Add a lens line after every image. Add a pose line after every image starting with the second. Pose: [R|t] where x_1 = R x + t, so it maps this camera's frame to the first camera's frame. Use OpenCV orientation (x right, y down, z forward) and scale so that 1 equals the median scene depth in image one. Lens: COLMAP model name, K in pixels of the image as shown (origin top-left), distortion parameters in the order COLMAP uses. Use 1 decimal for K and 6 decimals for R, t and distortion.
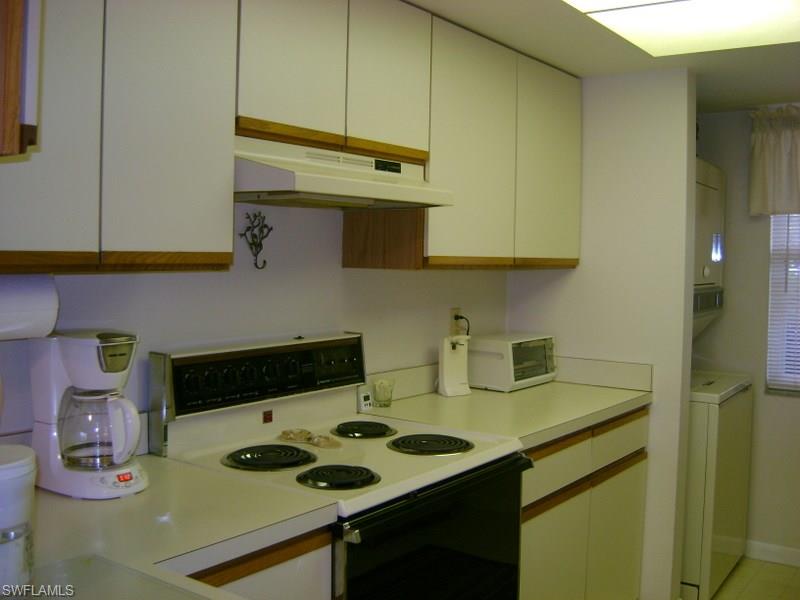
lens RADIAL K [[847.4, 0, 406.7], [0, 847.4, 298.3], [0, 0, 1]] dist [-0.124289, 0.000000]
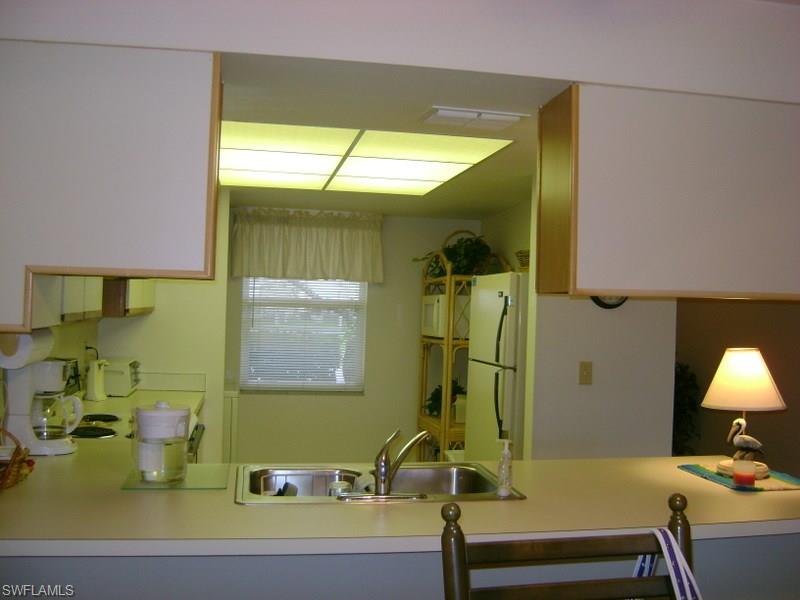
lens RADIAL K [[847.4, 0, 402.9], [0, 847.4, 298.2], [0, 0, 1]] dist [-0.124289, 0.000000]
pose [[0.692228, 0.011540, 0.721587, -0.647038], [0.015368, 0.999410, -0.030726, -0.011127], [-0.721516, 0.032359, 0.691642, -0.401674]]
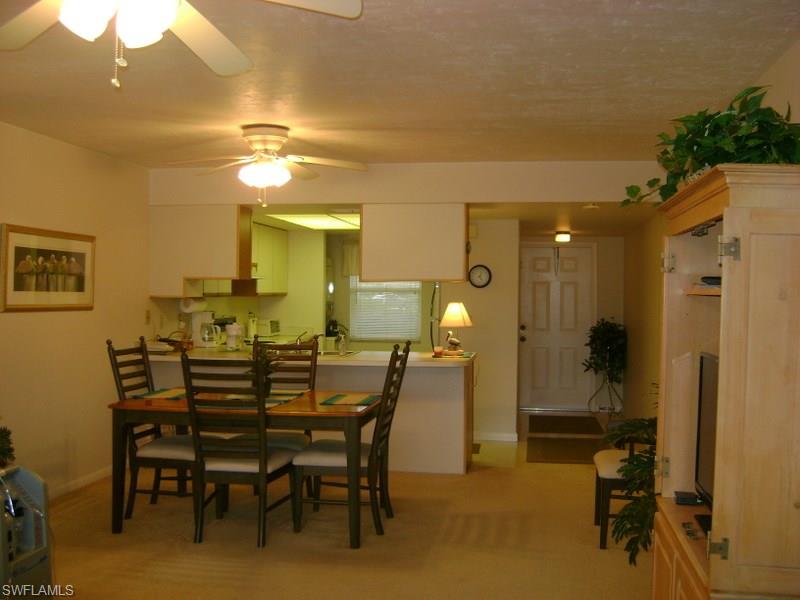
lens RADIAL K [[847.4, 0, 397.5], [0, 847.4, 300.5], [0, 0, 1]] dist [-0.124289, 0.000000]
pose [[0.896768, -0.011699, 0.442346, -0.856444], [0.025938, 0.999321, -0.026154, 0.075888], [-0.441740, 0.034927, 0.896463, -2.047511]]
